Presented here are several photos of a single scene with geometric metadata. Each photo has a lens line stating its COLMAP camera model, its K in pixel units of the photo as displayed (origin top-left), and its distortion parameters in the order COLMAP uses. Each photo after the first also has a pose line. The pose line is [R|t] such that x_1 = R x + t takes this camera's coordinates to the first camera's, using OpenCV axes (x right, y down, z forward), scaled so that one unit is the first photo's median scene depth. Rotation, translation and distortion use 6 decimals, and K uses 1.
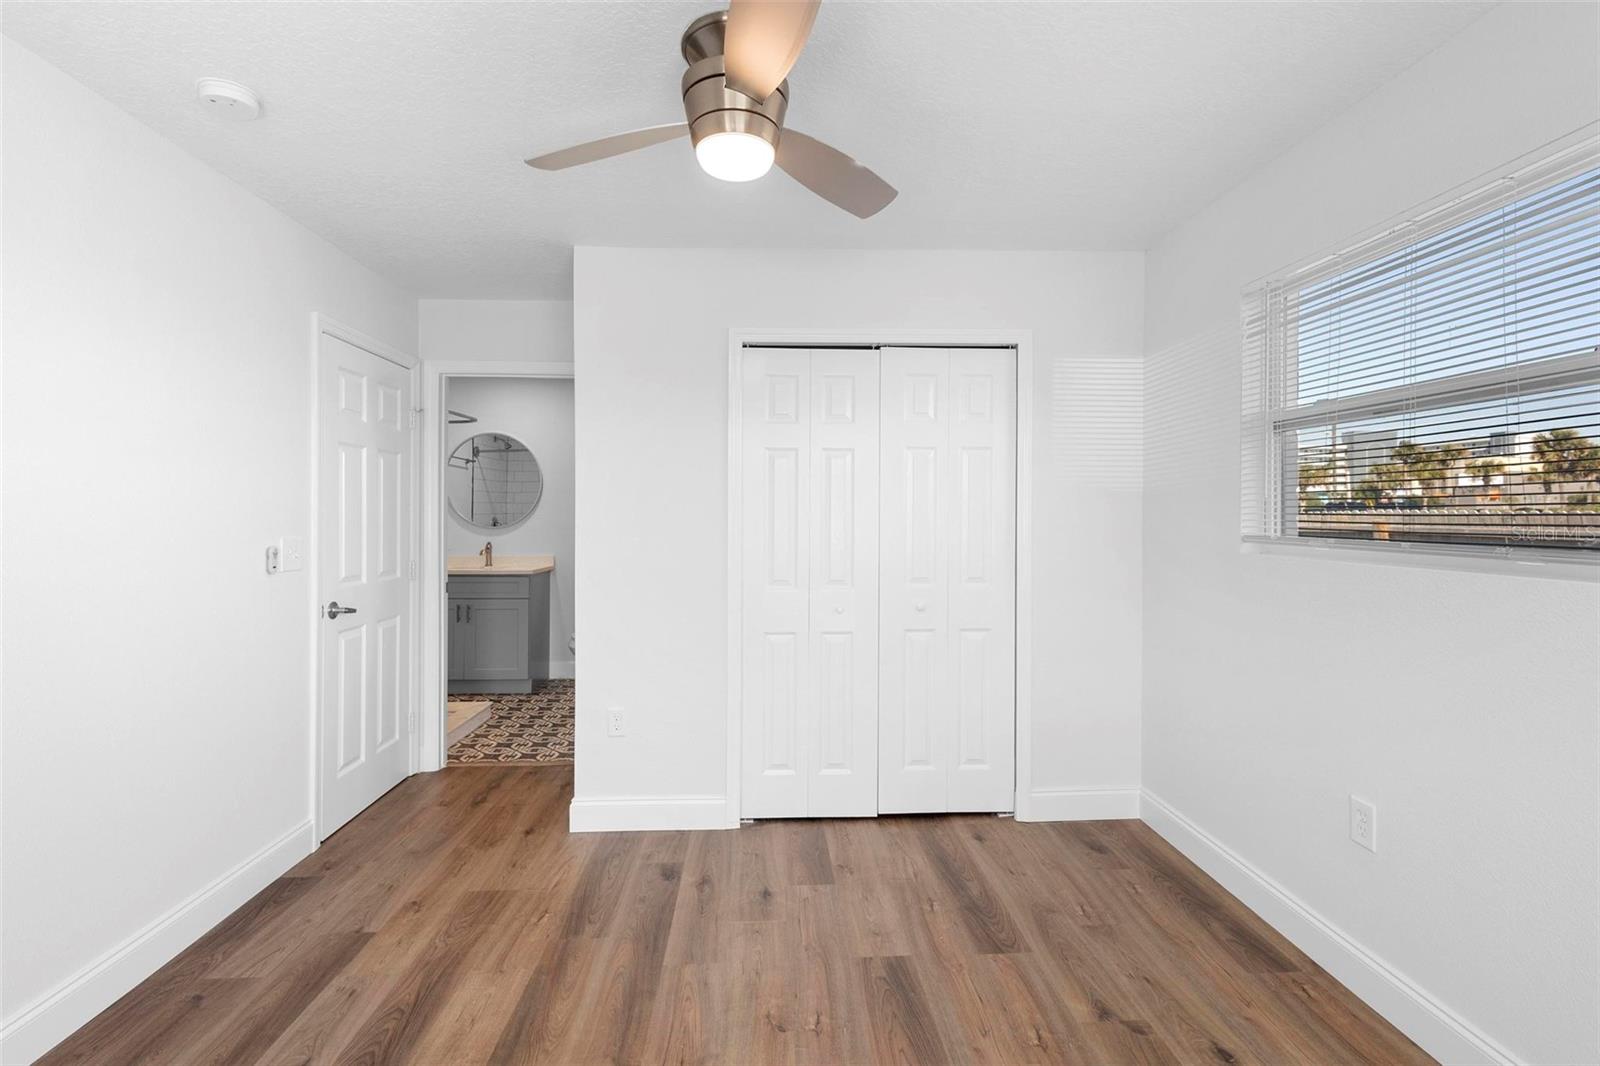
lens RADIAL K [[745.4, 0, 800.6], [0, 745.4, 532.3], [0, 0, 1]] dist [0.010314, -0.002025]
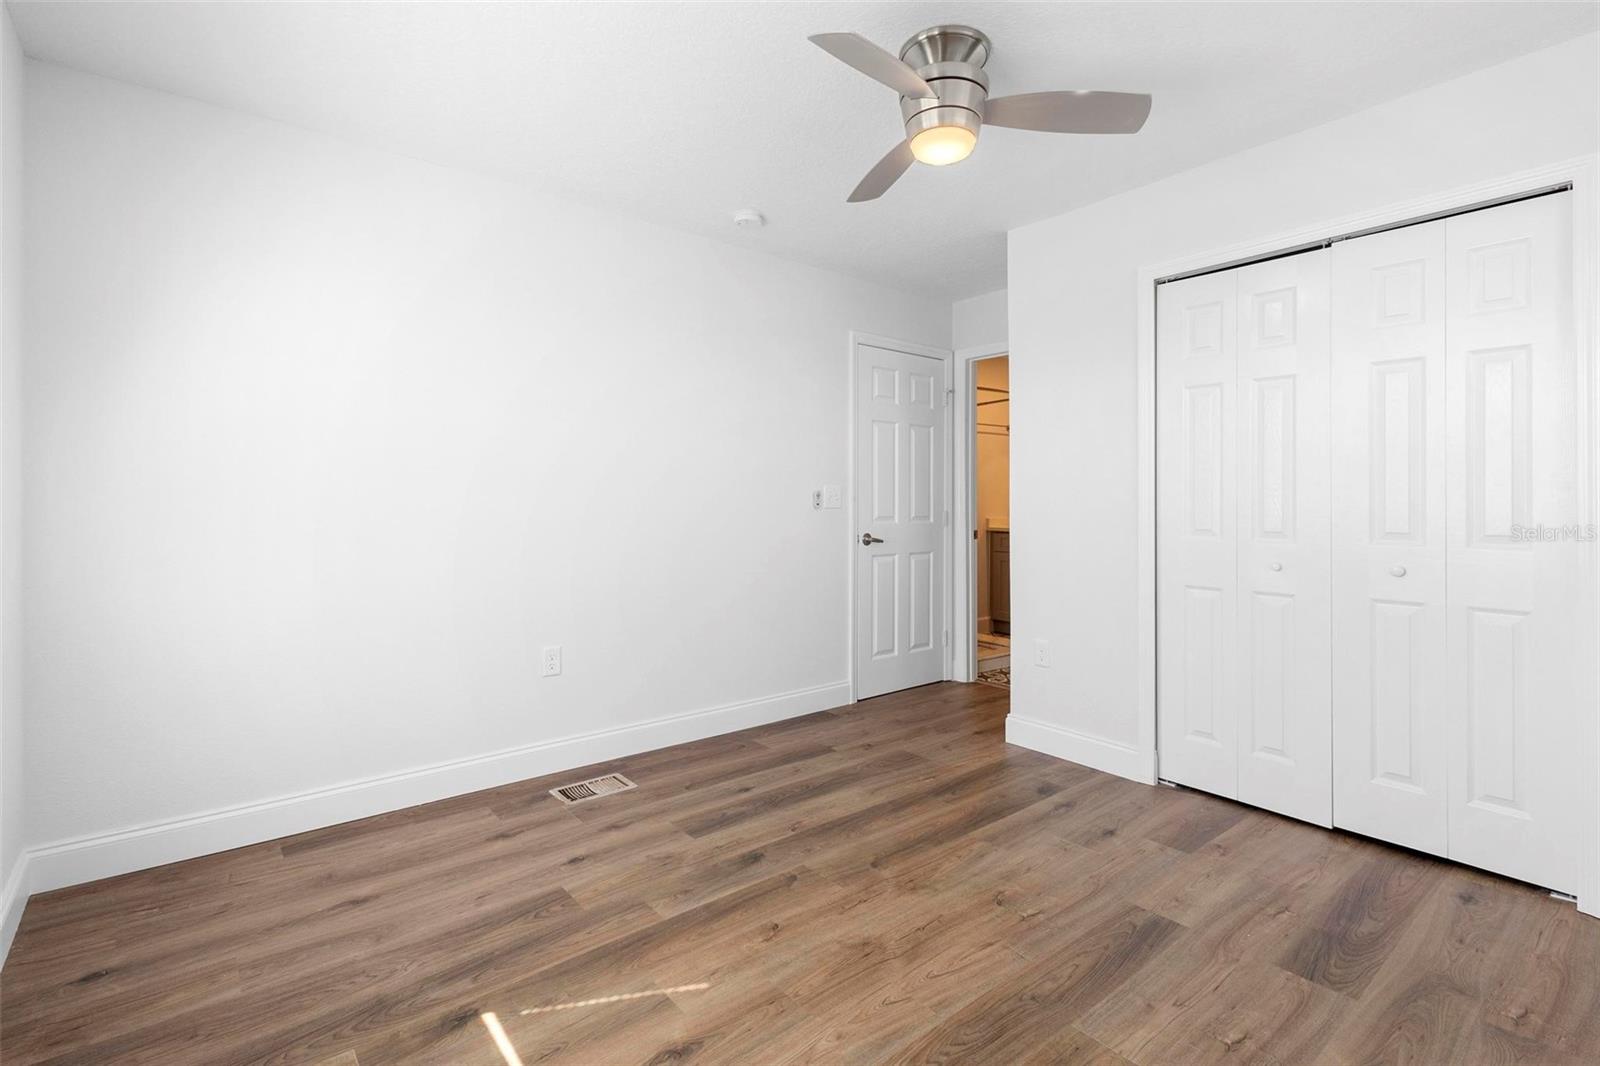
lens RADIAL K [[745.4, 0, 791.2], [0, 745.4, 520.1], [0, 0, 1]] dist [0.010314, -0.002025]
pose [[0.586075, 0.022036, -0.809957, 0.490245], [-0.020285, 0.999716, 0.012521, 0.060021], [0.810003, 0.009092, 0.586355, 0.062718]]
